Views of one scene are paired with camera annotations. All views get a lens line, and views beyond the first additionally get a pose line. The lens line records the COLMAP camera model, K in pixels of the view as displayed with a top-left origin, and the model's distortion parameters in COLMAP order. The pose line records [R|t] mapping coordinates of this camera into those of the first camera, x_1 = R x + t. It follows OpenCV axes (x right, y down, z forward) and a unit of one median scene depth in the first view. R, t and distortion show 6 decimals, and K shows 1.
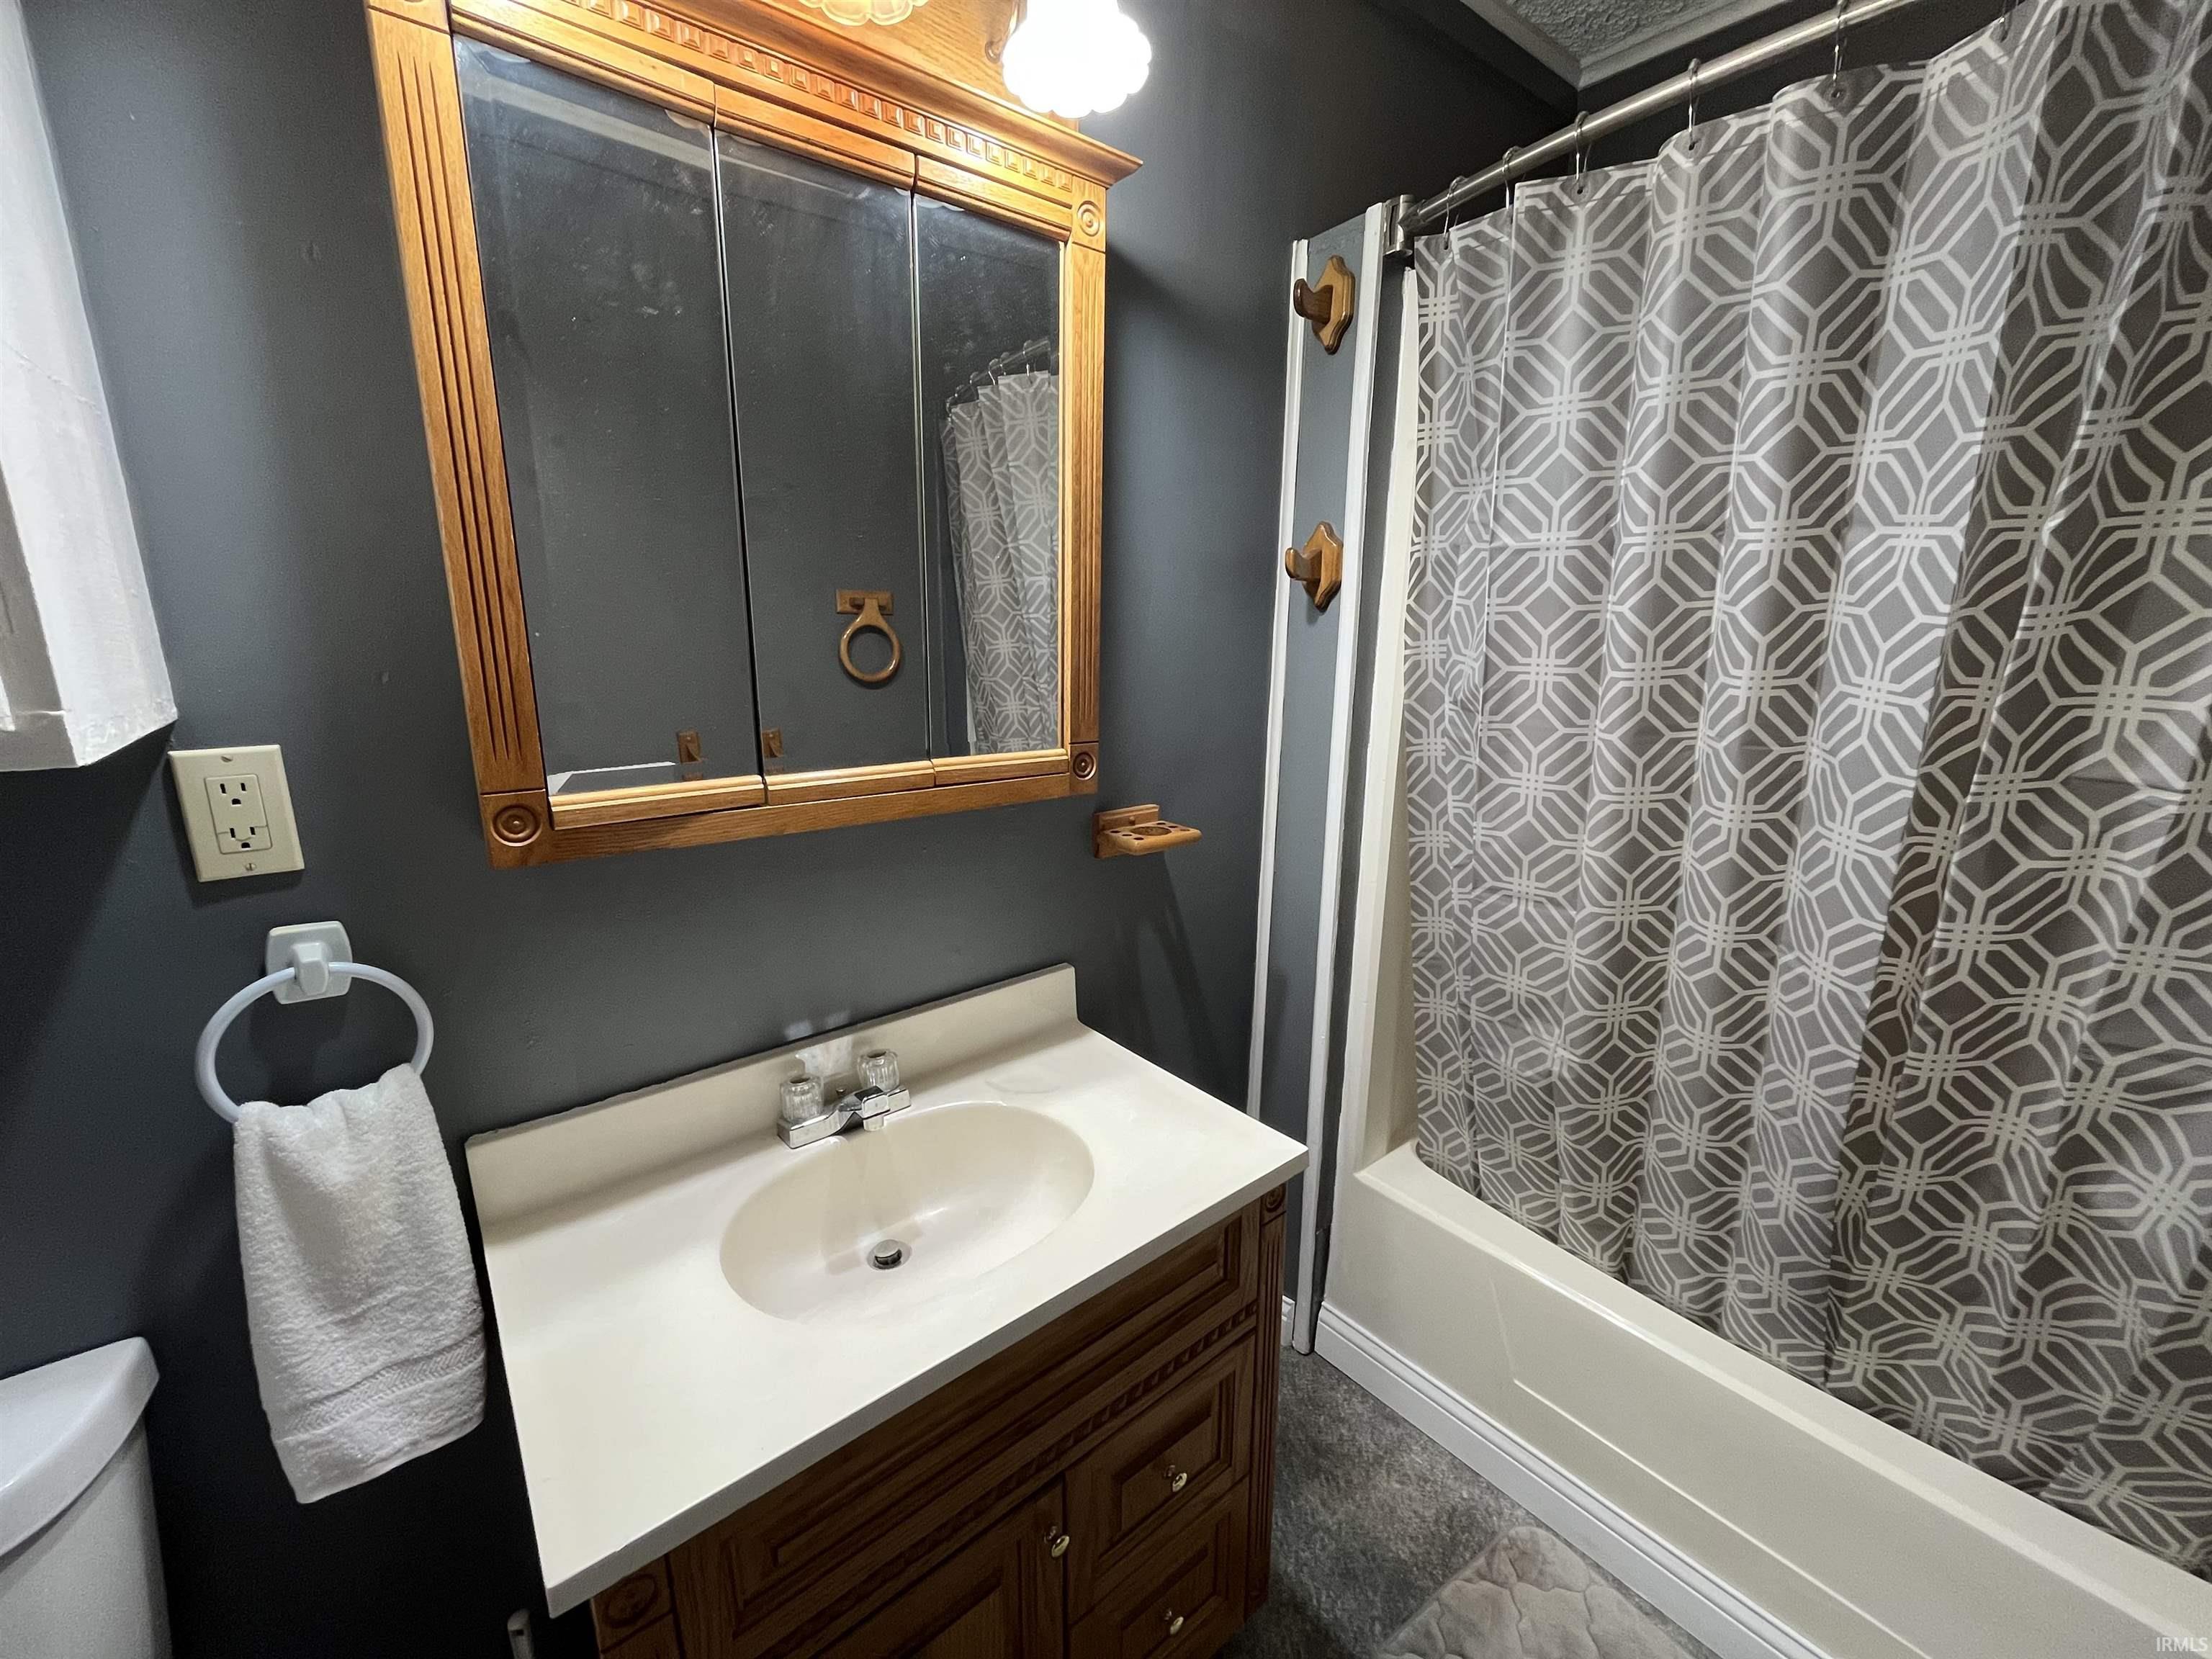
lens RADIAL K [[892.5, 0, 1104.9], [0, 892.5, 833.1], [0, 0, 1]] dist [-0.002532, -0.000477]
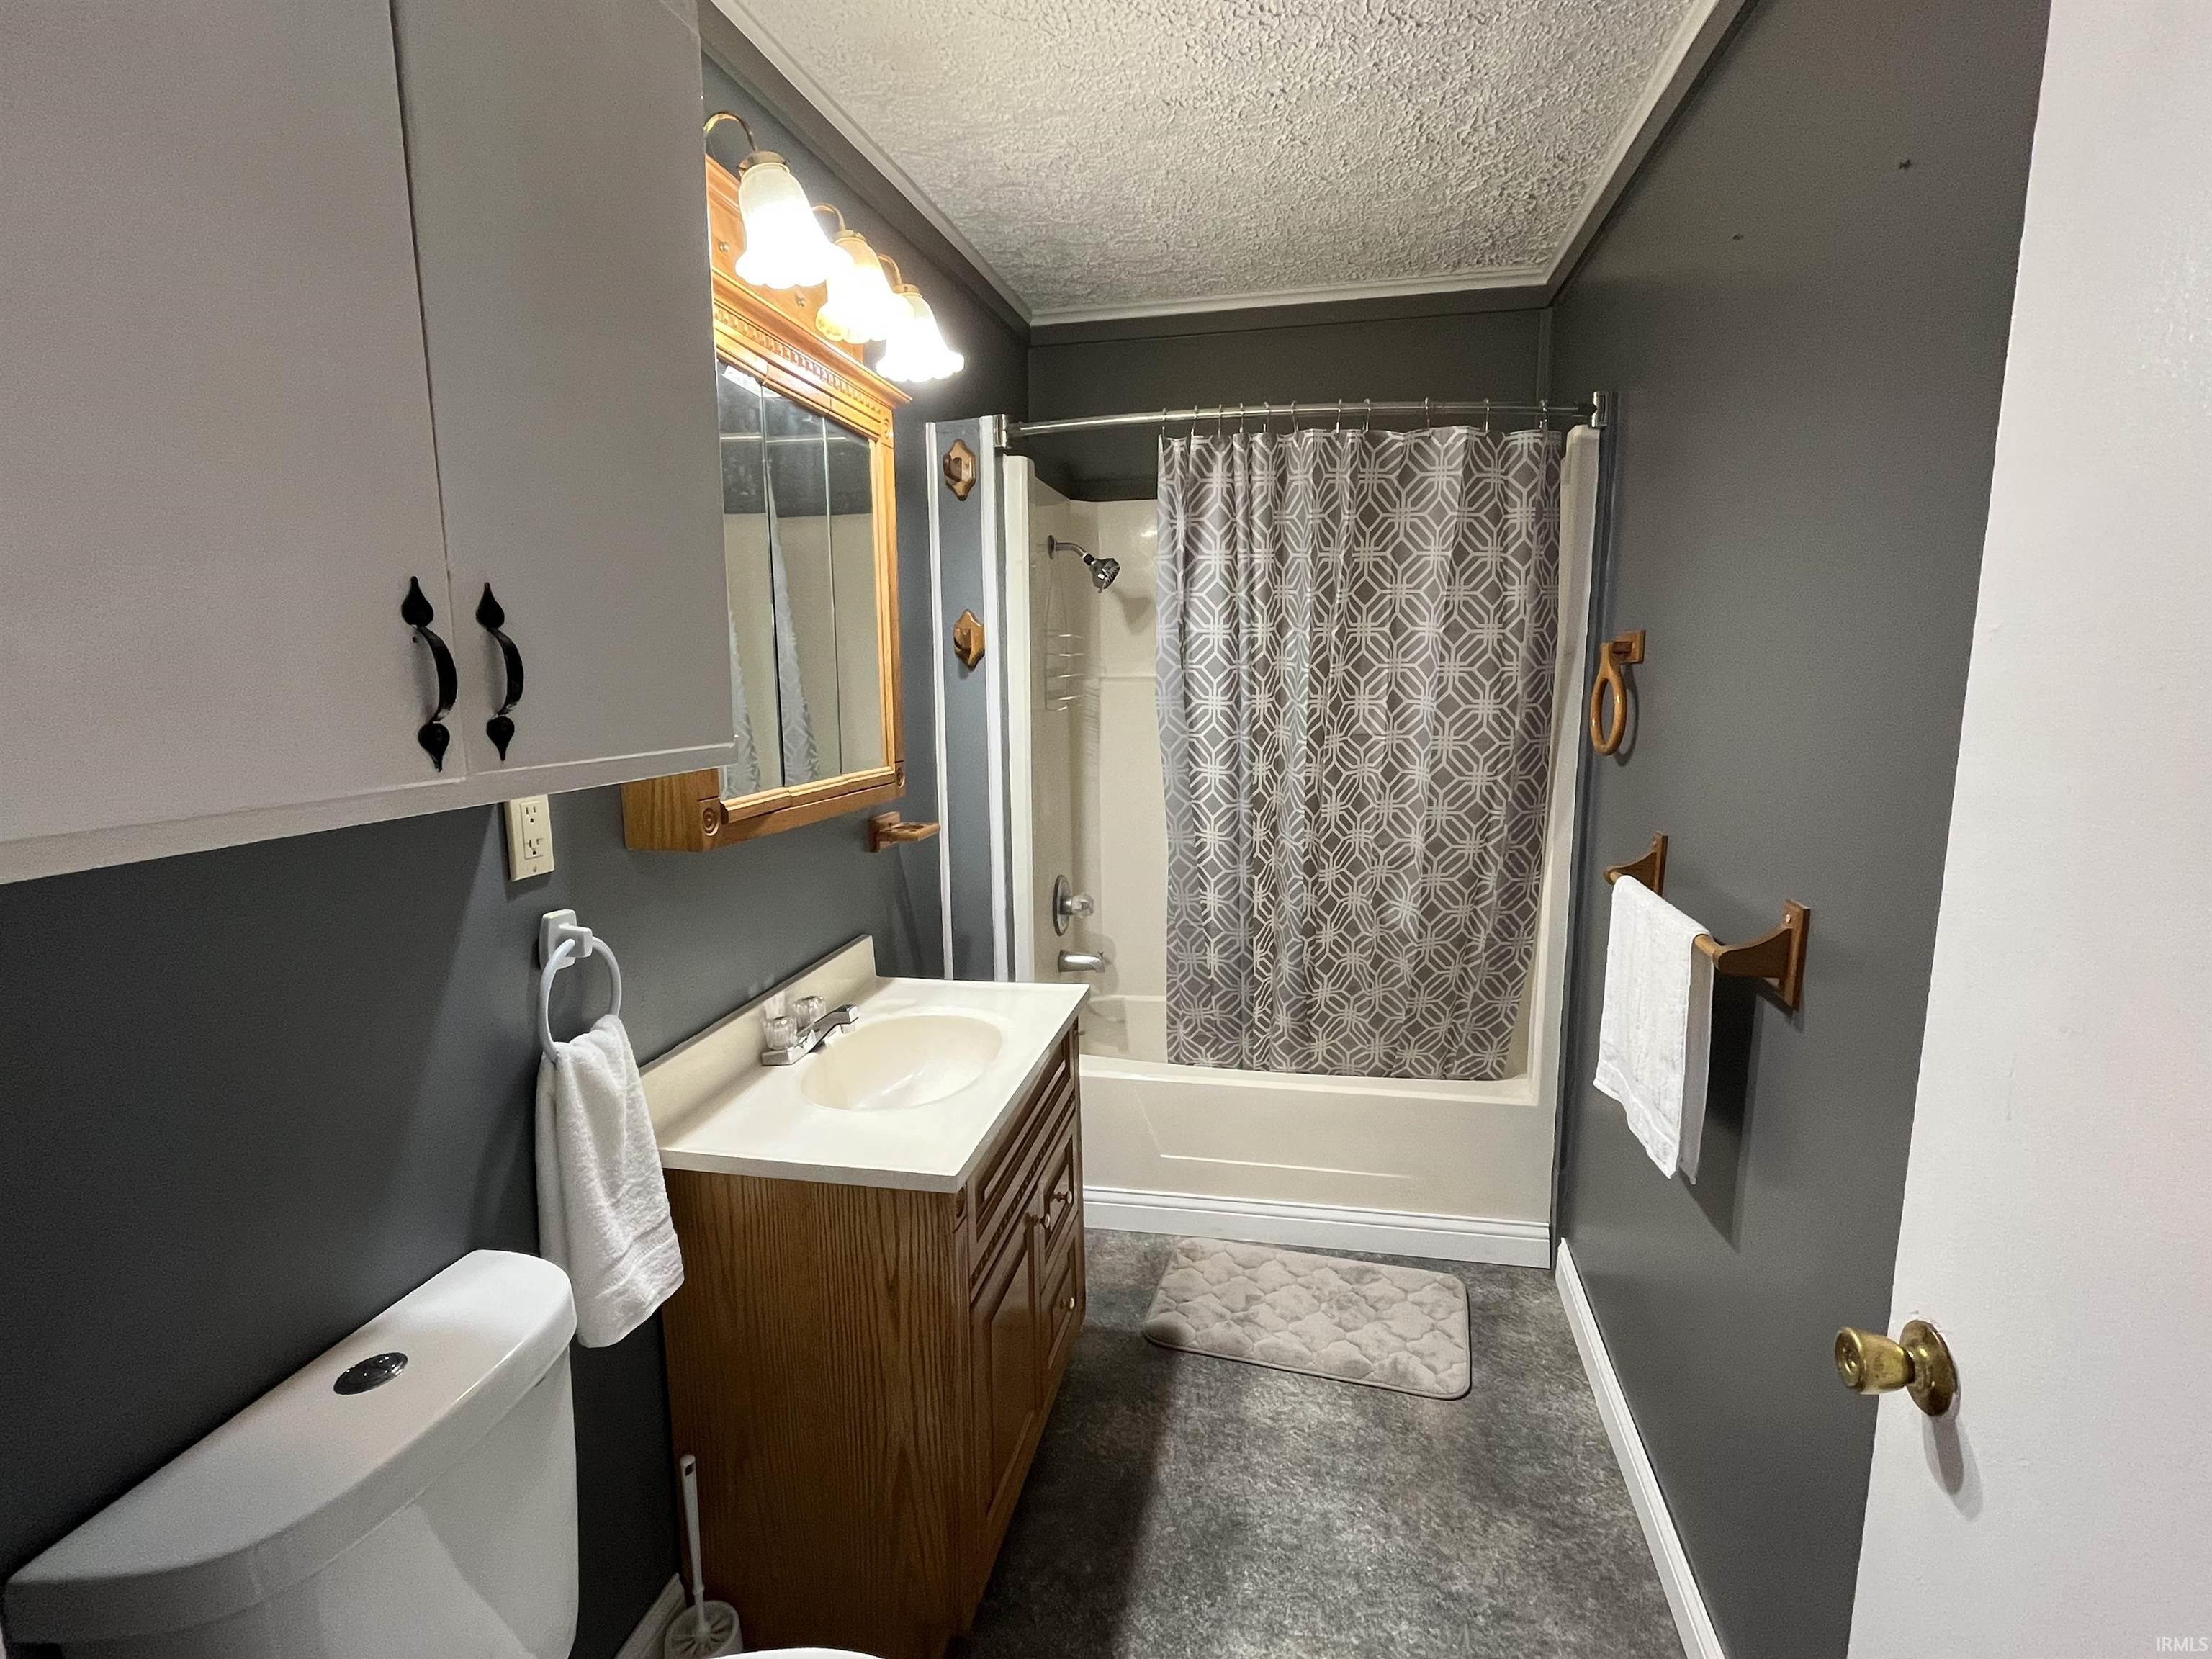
lens RADIAL K [[1037.3, 0, 1116.5], [0, 1037.3, 839.2], [0, 0, 1]] dist [-0.022106, -0.000090]
pose [[0.770140, -0.118838, 0.626707, -1.037550], [0.165874, 0.986003, -0.016869, 0.138470], [-0.615930, 0.116946, 0.779072, -0.652214]]
